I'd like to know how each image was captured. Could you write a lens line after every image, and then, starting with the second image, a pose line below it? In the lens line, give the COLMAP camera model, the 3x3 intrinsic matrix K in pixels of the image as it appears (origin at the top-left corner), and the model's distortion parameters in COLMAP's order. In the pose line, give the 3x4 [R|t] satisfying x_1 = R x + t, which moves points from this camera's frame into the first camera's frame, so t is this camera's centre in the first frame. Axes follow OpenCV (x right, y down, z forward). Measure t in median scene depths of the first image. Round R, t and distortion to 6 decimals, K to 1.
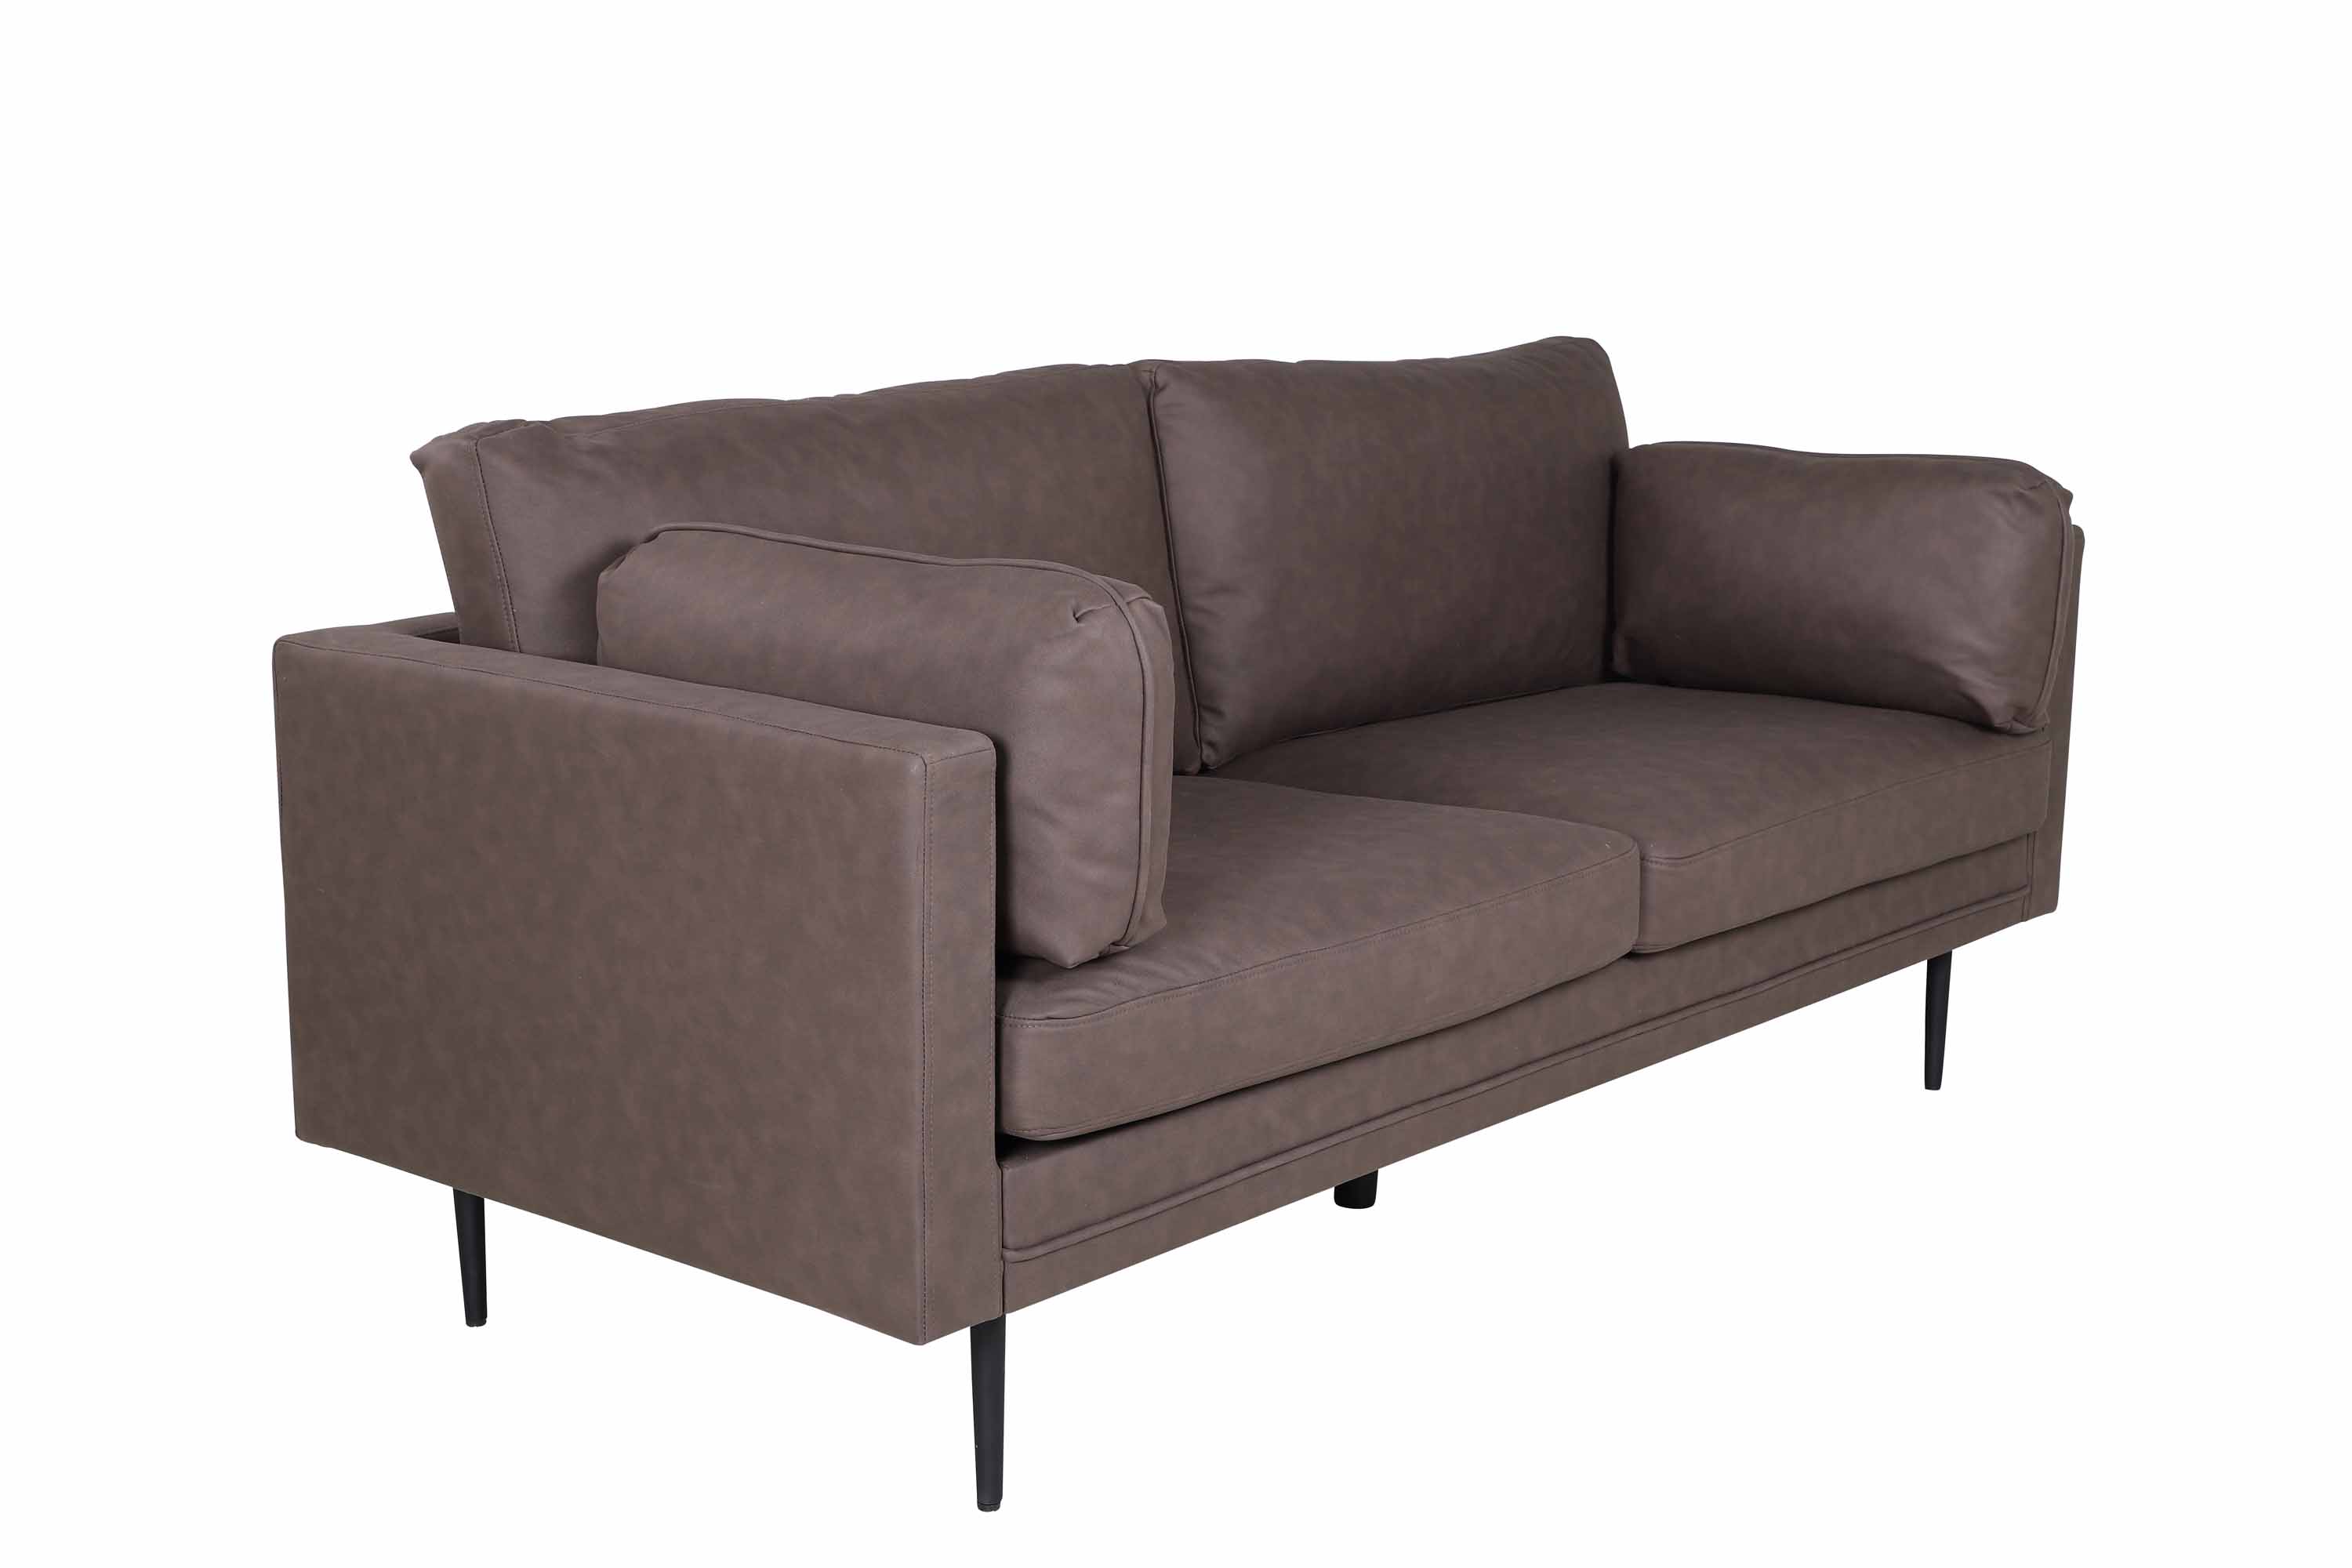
lens RADIAL K [[3506.9, 0, 1167.1], [0, 3506.9, 795.5], [0, 0, 1]] dist [0.092211, 0.000000]
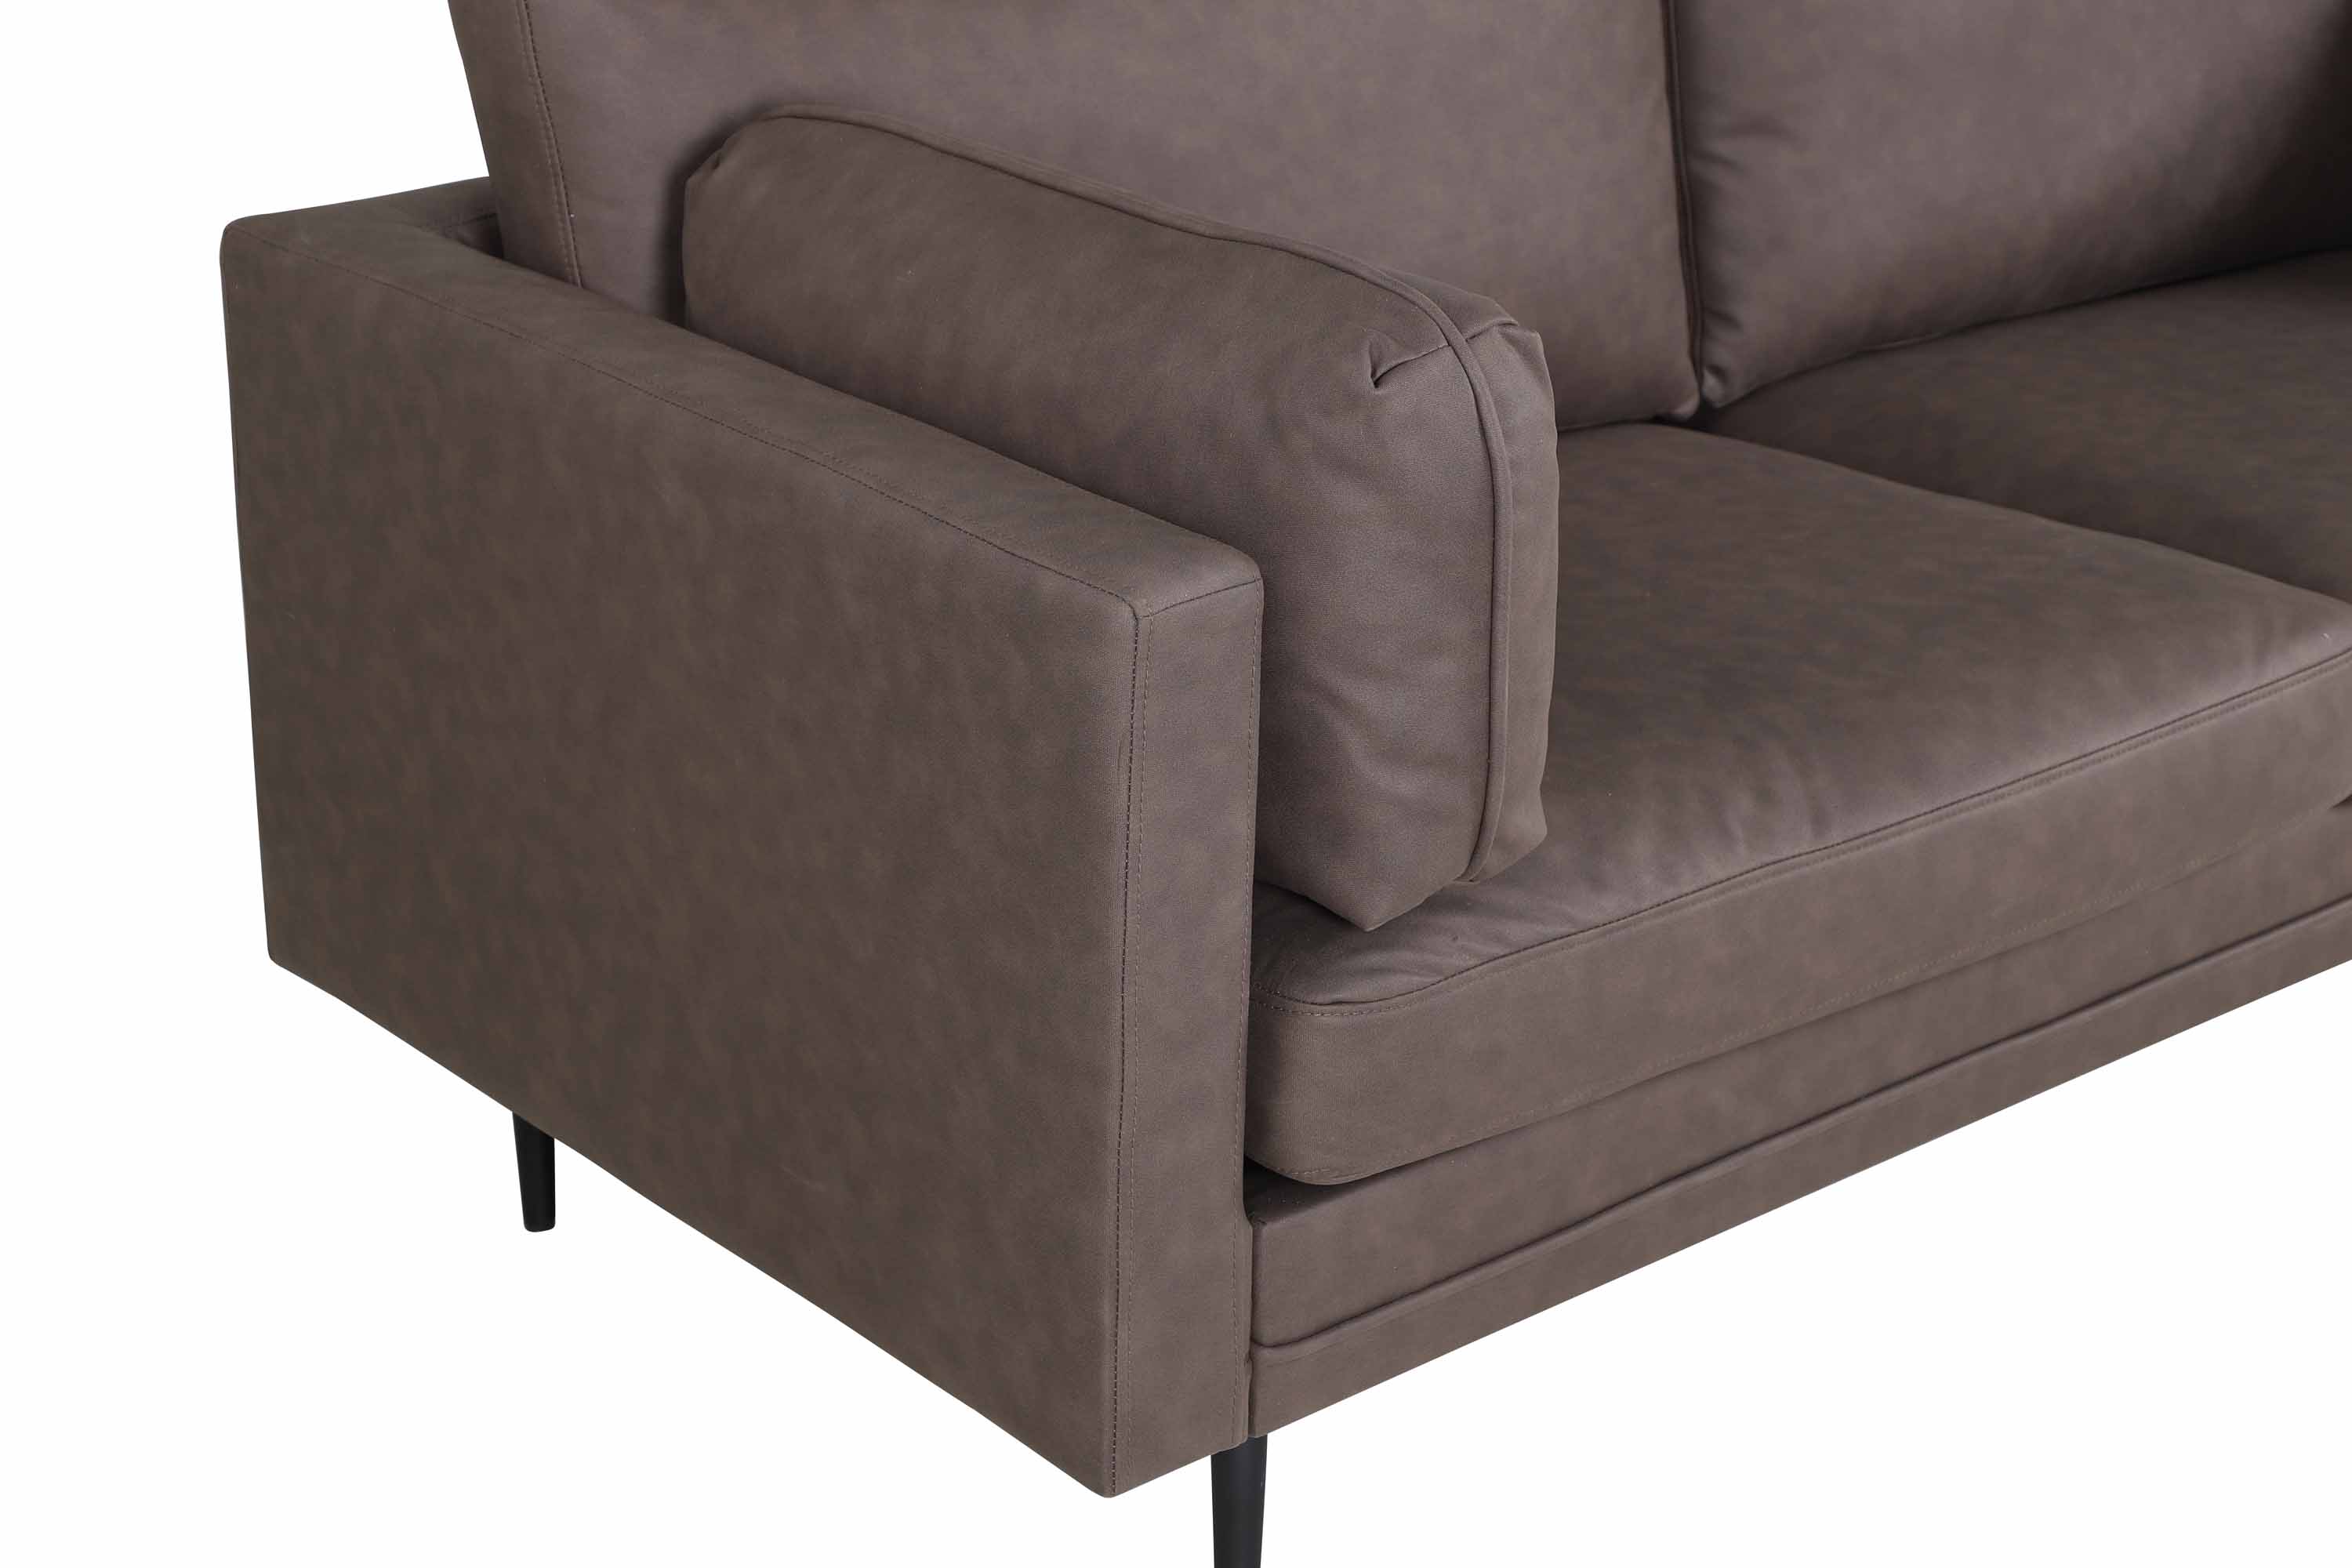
lens RADIAL K [[4483.0, 0, 1177.0], [0, 4483.0, 779.4], [0, 0, 1]] dist [0.026898, 0.000000]
pose [[0.988348, 0.069531, -0.135401, 0.040494], [-0.044278, 0.982431, 0.181296, -0.111793], [0.145628, -0.173188, 0.974063, 0.232100]]
